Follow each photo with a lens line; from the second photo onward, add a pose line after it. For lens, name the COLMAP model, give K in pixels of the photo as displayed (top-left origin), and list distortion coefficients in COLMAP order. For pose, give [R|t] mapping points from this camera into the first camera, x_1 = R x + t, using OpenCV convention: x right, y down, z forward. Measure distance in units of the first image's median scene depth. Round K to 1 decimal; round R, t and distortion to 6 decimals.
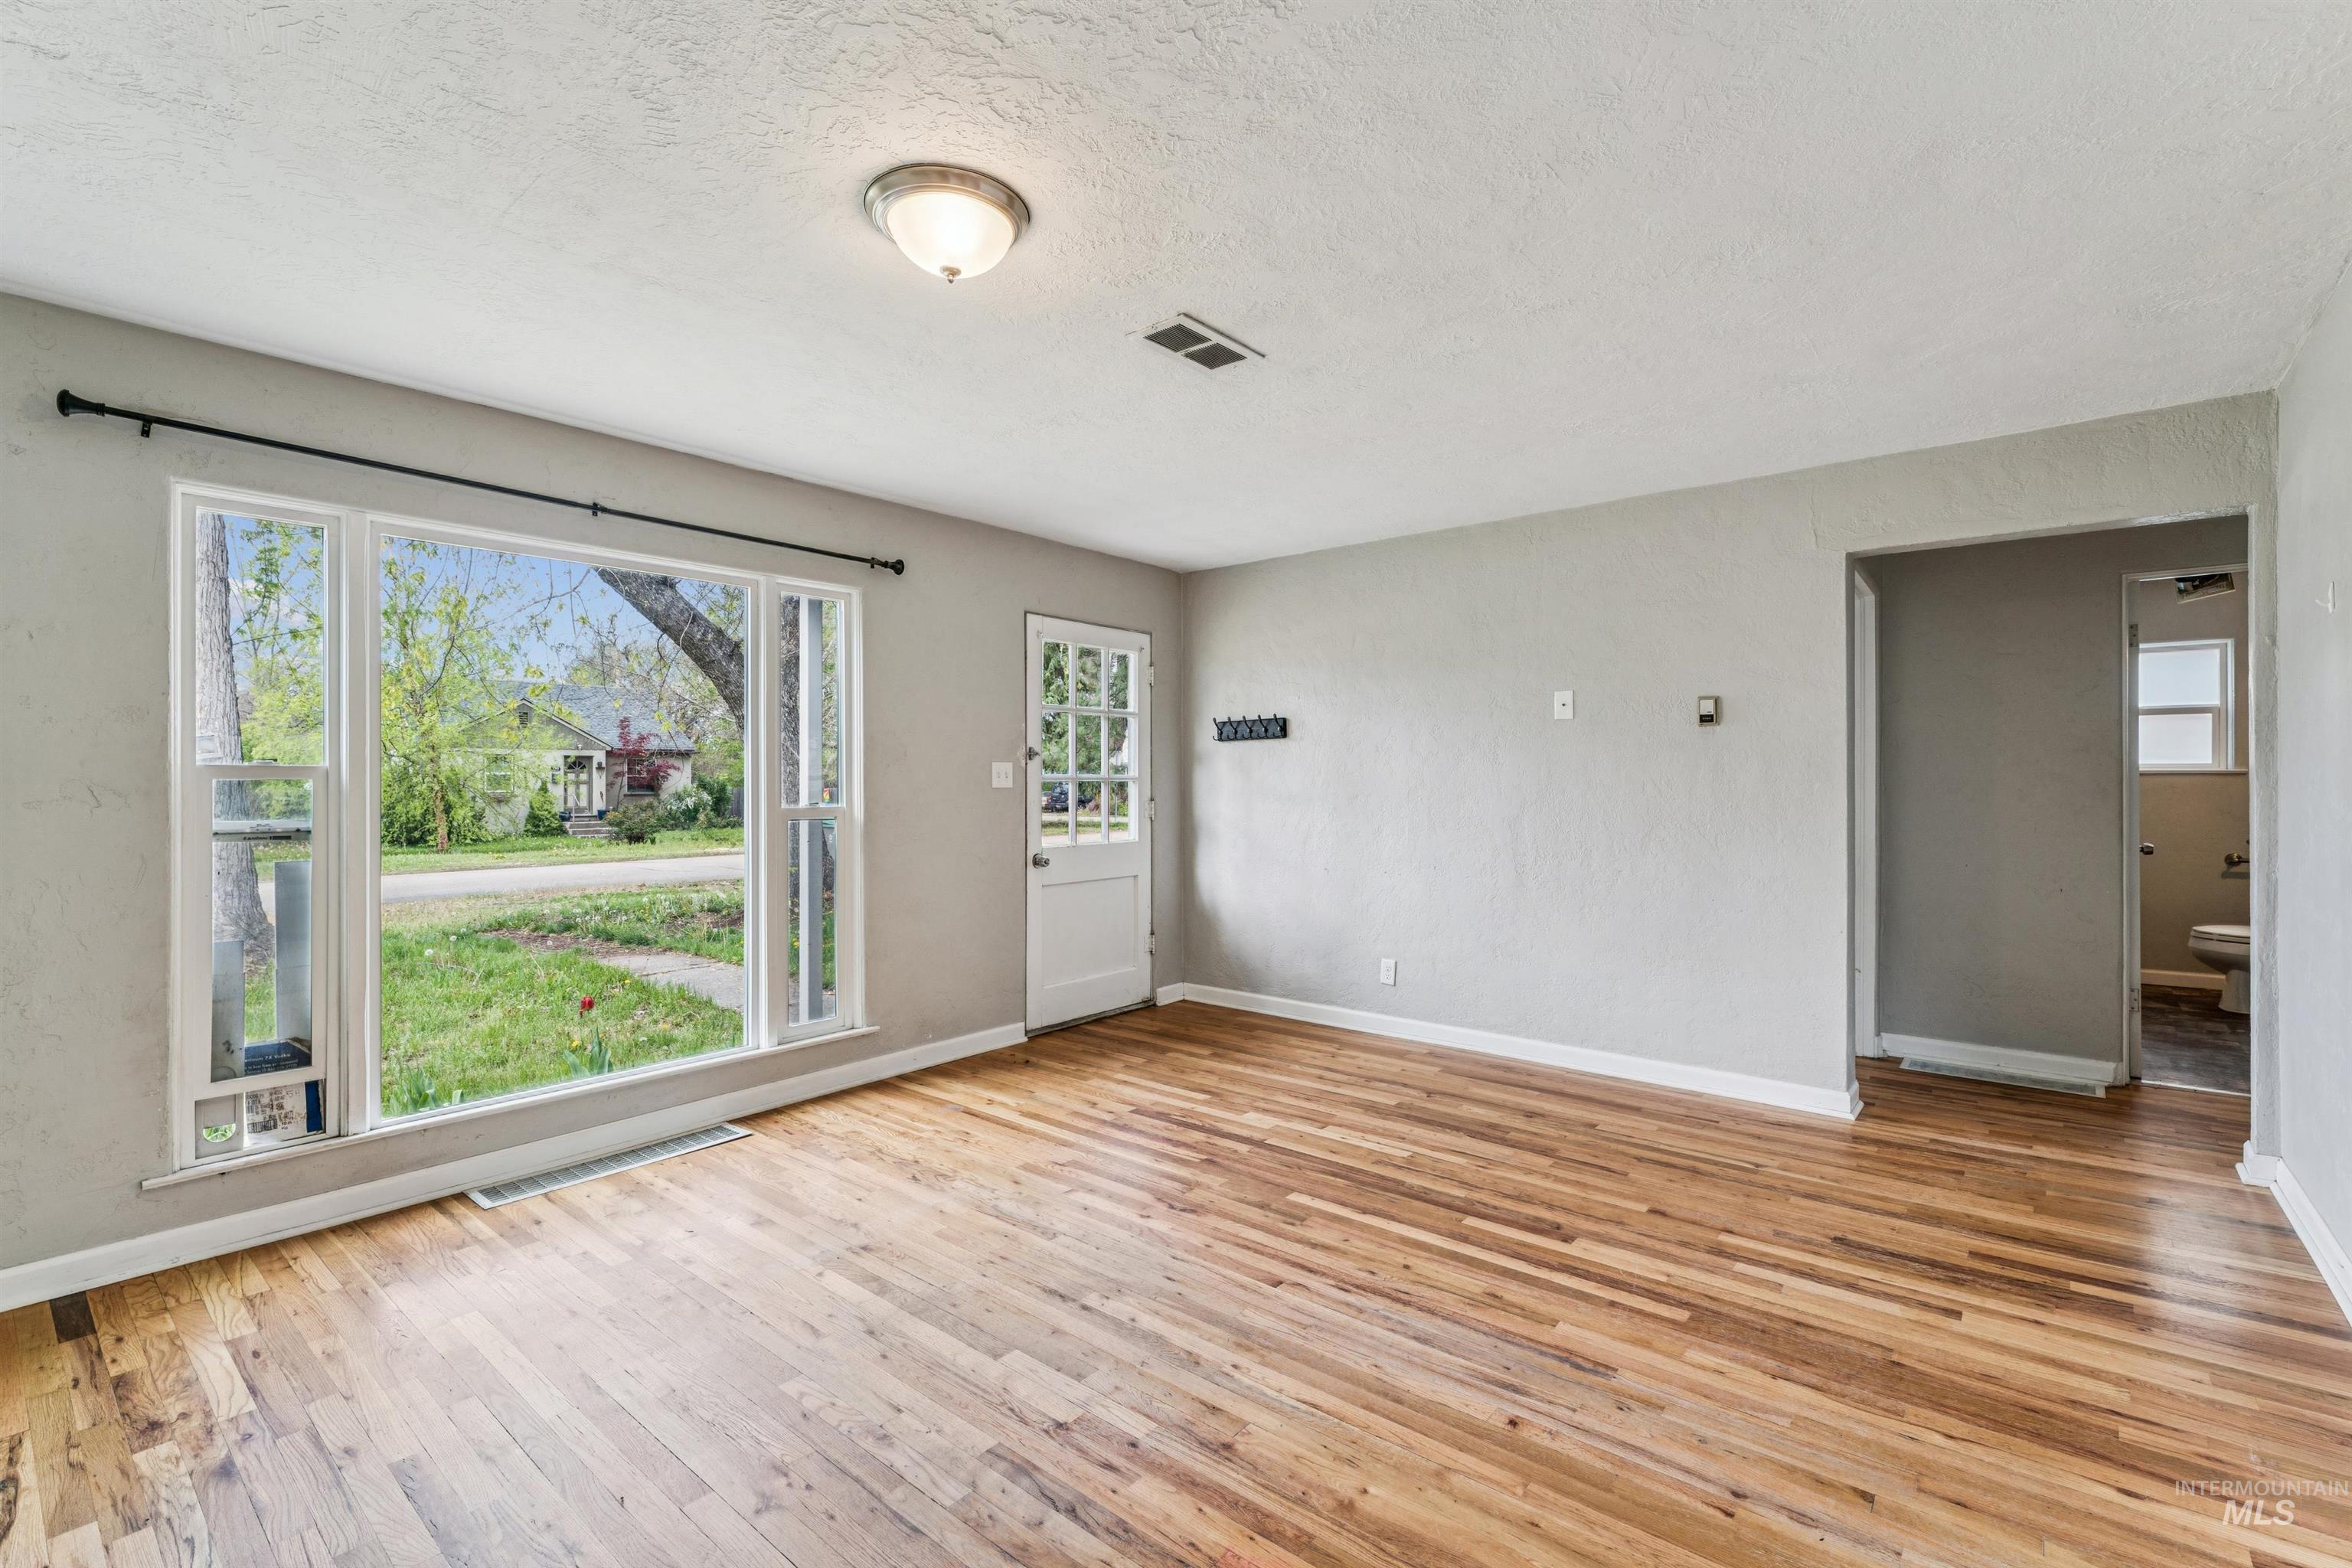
lens RADIAL K [[1031.4, 0, 1178.1], [0, 1031.4, 780.9], [0, 0, 1]] dist [-0.002832, -0.000167]
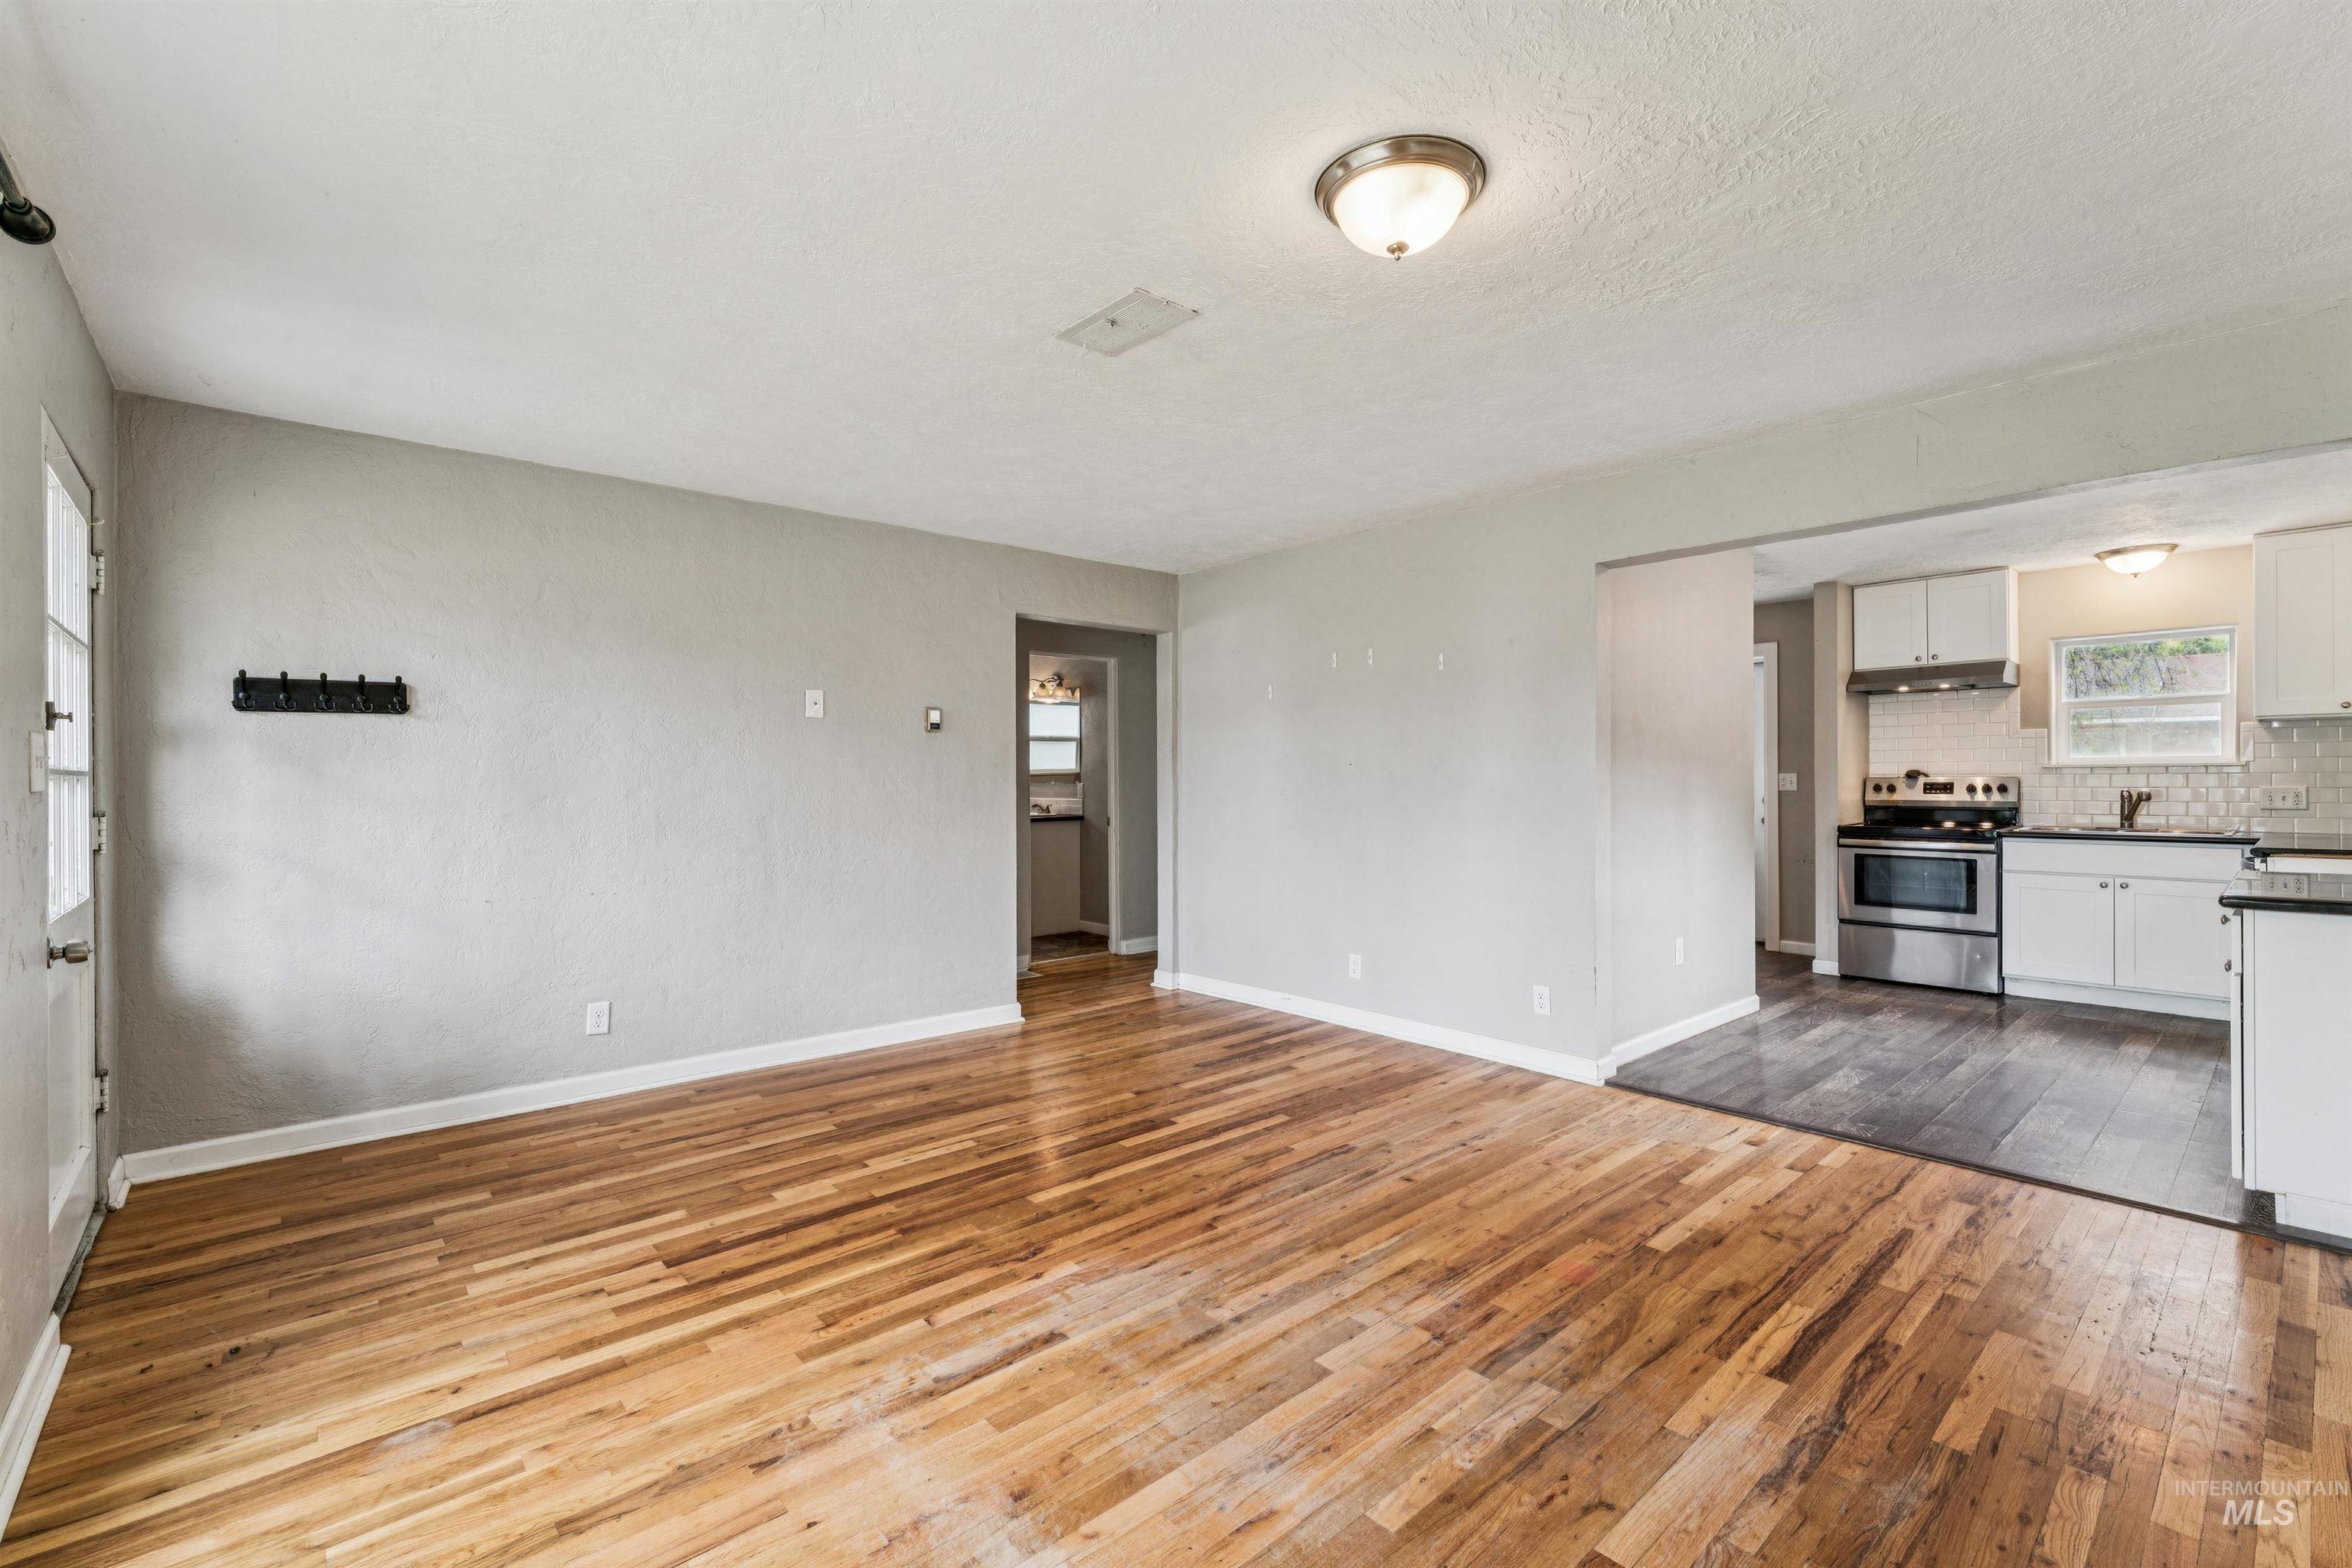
lens RADIAL K [[1006.7, 0, 1179.0], [0, 1006.7, 781.2], [0, 0, 1]] dist [-0.003143, 0.000356]
pose [[0.150476, -0.000558, 0.988613, -0.818174], [0.003747, 0.999993, -0.000006, 0.006859], [-0.988607, 0.003705, 0.150477, 0.725701]]
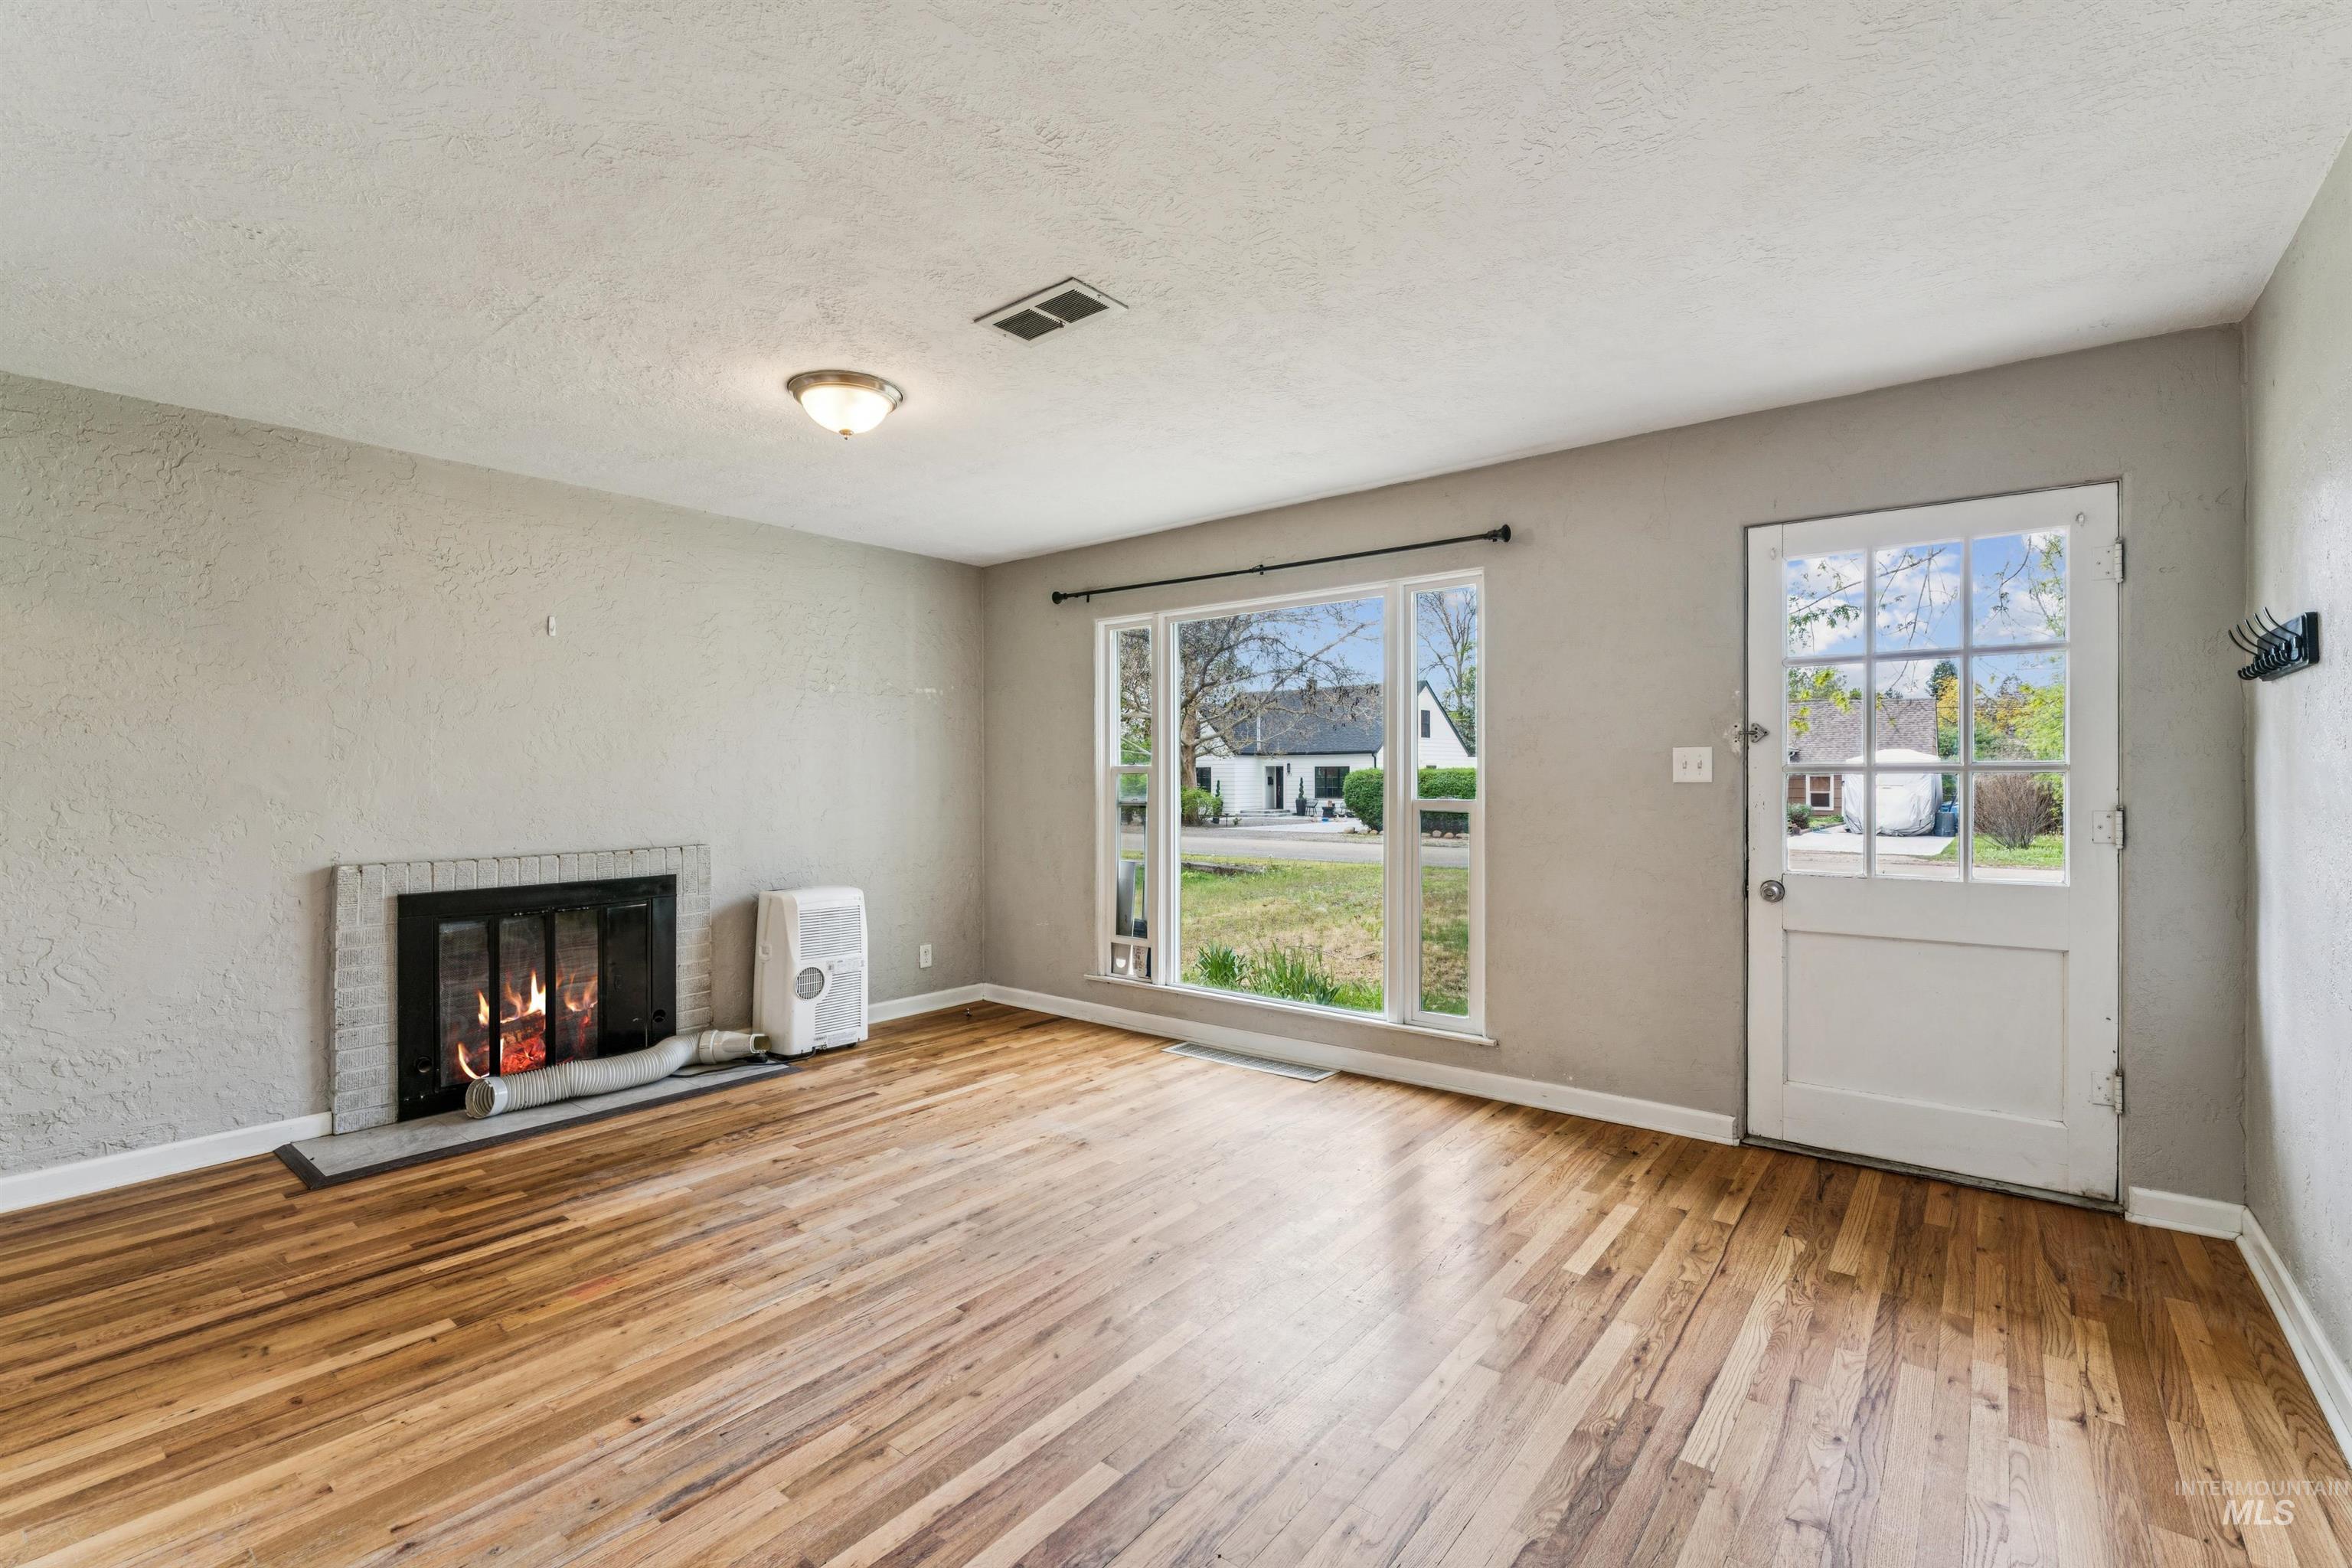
lens RADIAL K [[1031.4, 0, 1178.1], [0, 1031.4, 780.9], [0, 0, 1]] dist [-0.002832, -0.000167]
pose [[0.022410, 0.006666, -0.999727, 0.869250], [0.004672, 0.999966, 0.006772, -0.001222], [0.999738, -0.004822, 0.022379, 0.982999]]
